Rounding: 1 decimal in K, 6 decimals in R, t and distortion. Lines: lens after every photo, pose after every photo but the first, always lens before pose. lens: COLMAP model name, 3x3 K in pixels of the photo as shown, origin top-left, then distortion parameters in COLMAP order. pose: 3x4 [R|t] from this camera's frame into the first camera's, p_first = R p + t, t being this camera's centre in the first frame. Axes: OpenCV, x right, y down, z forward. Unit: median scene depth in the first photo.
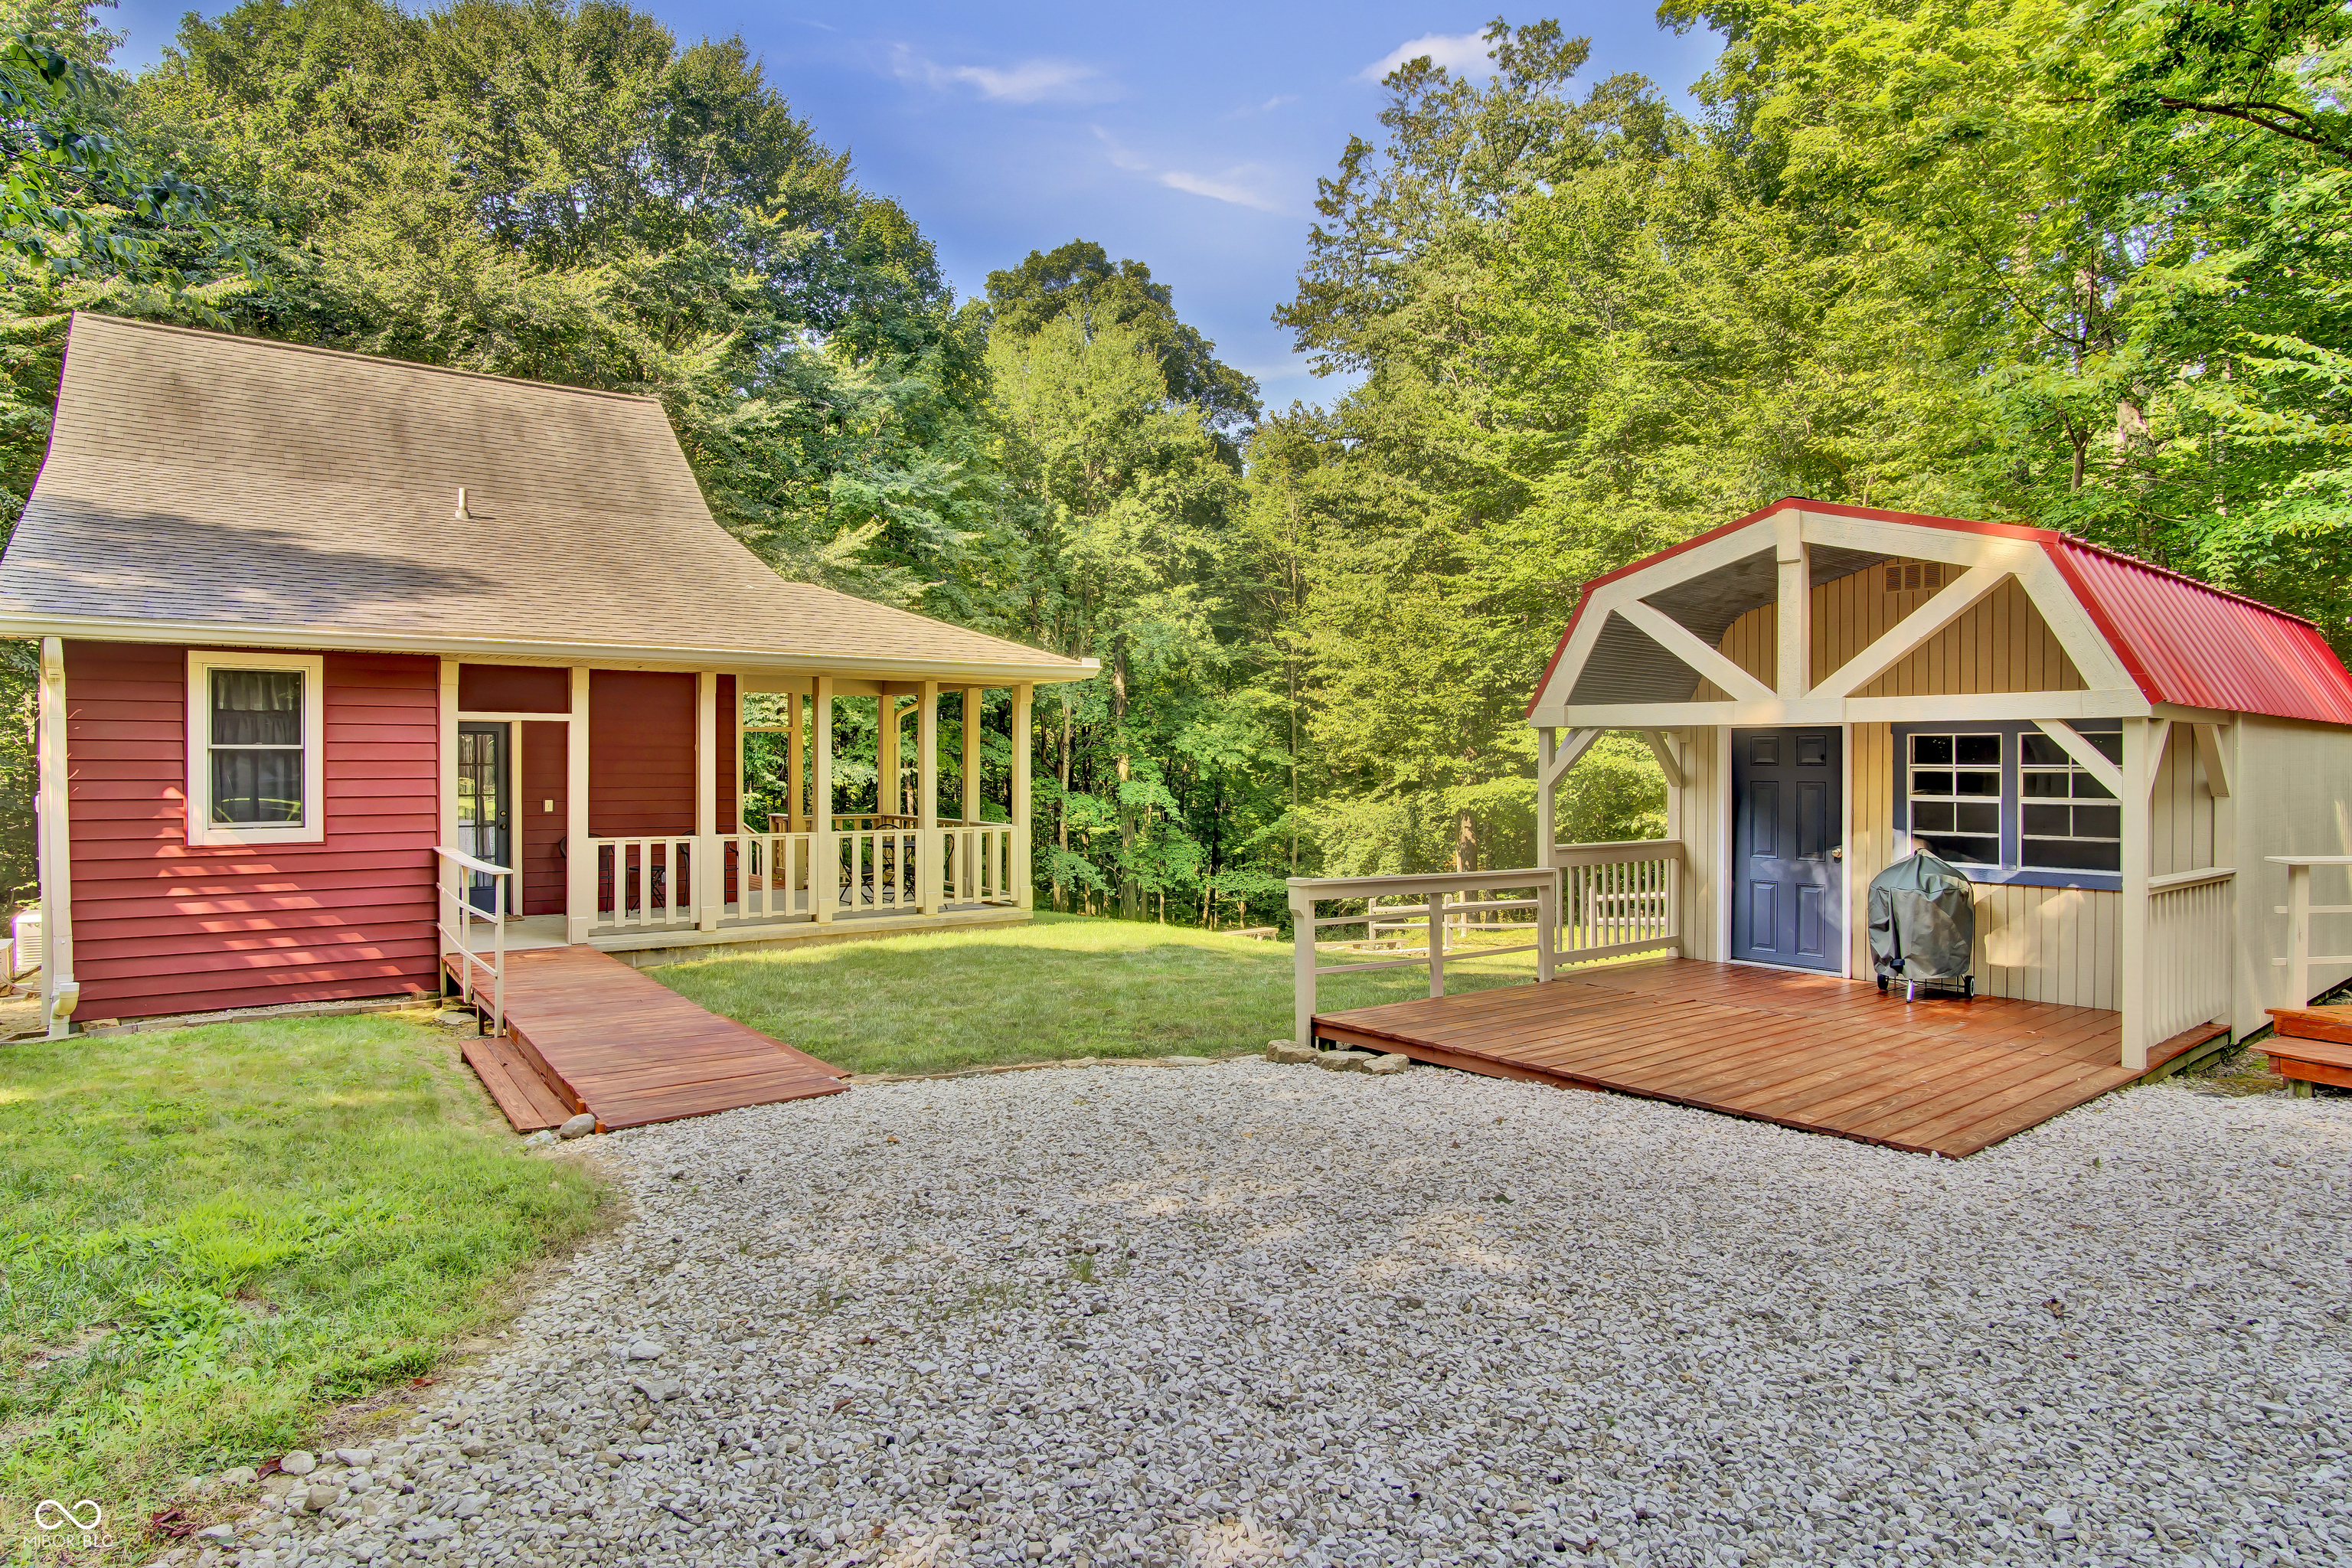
lens RADIAL K [[1312.8, 0, 1168.2], [0, 1312.8, 759.6], [0, 0, 1]] dist [-0.035406, 0.001625]
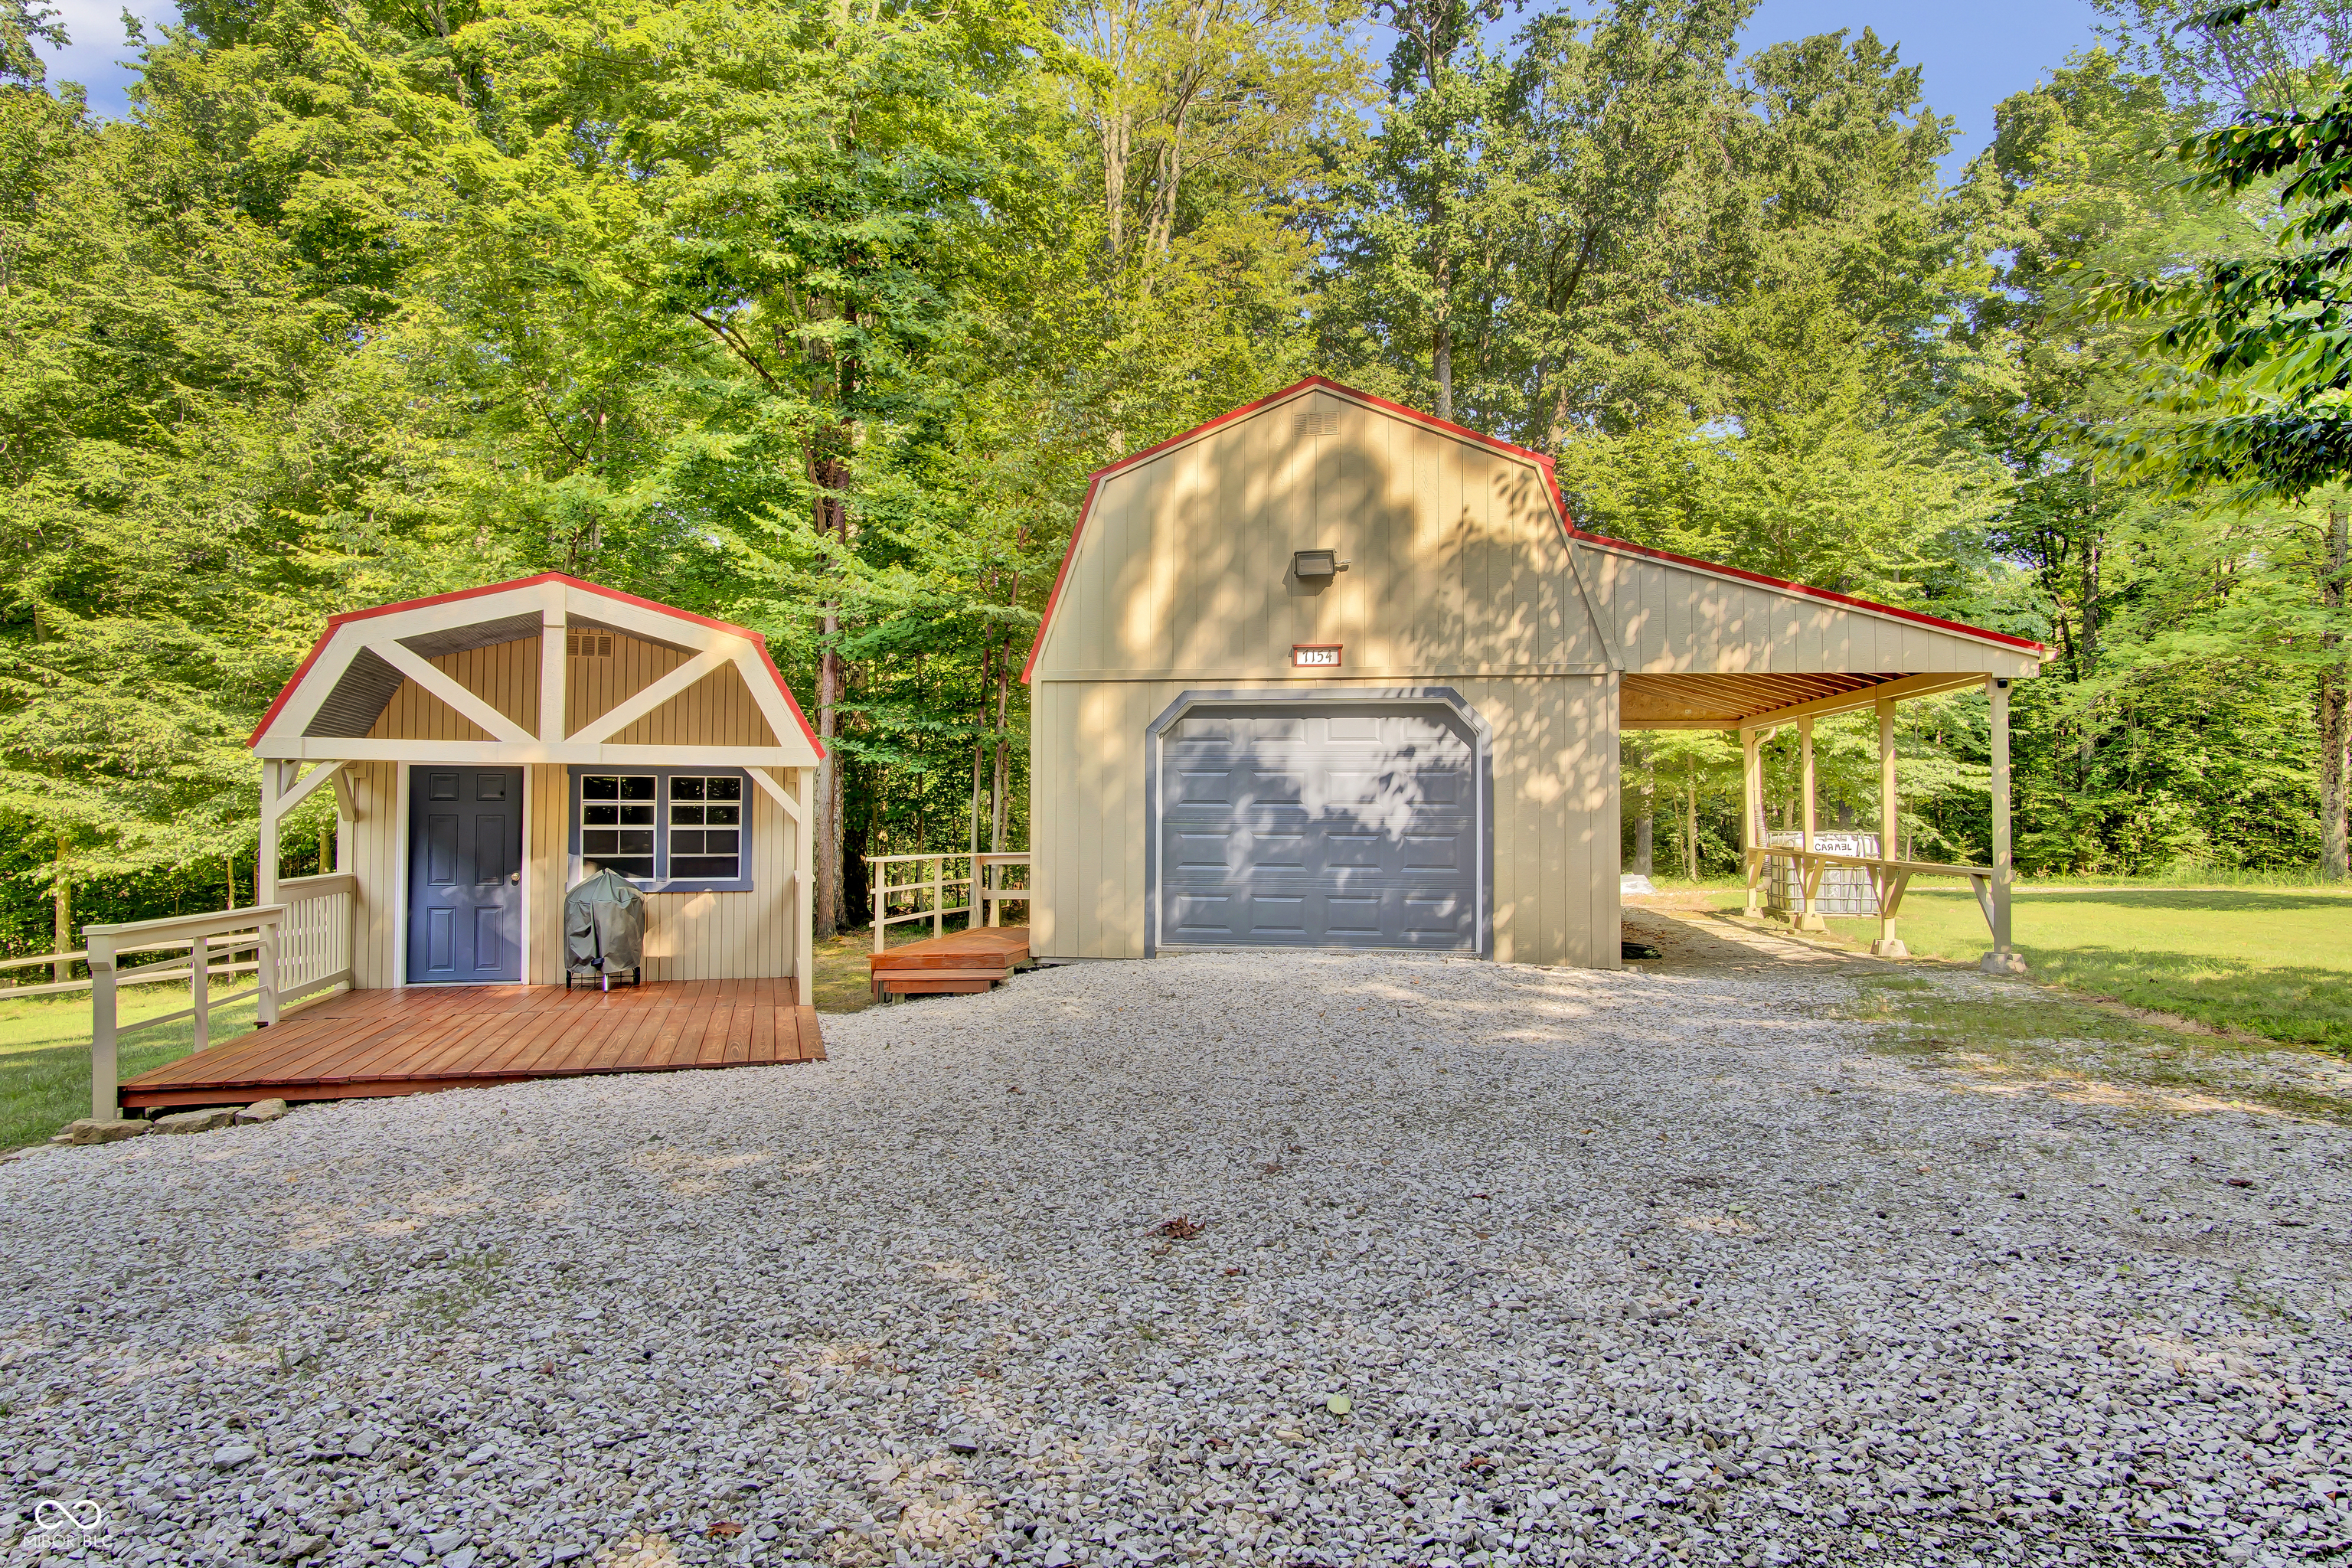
lens RADIAL K [[1312.8, 0, 1168.2], [0, 1312.8, 759.6], [0, 0, 1]] dist [-0.035406, 0.001625]
pose [[0.372552, 0.036844, 0.927280, -0.126423], [-0.004475, 0.999271, -0.037906, 0.003494], [-0.928000, 0.009972, 0.372446, 0.013904]]
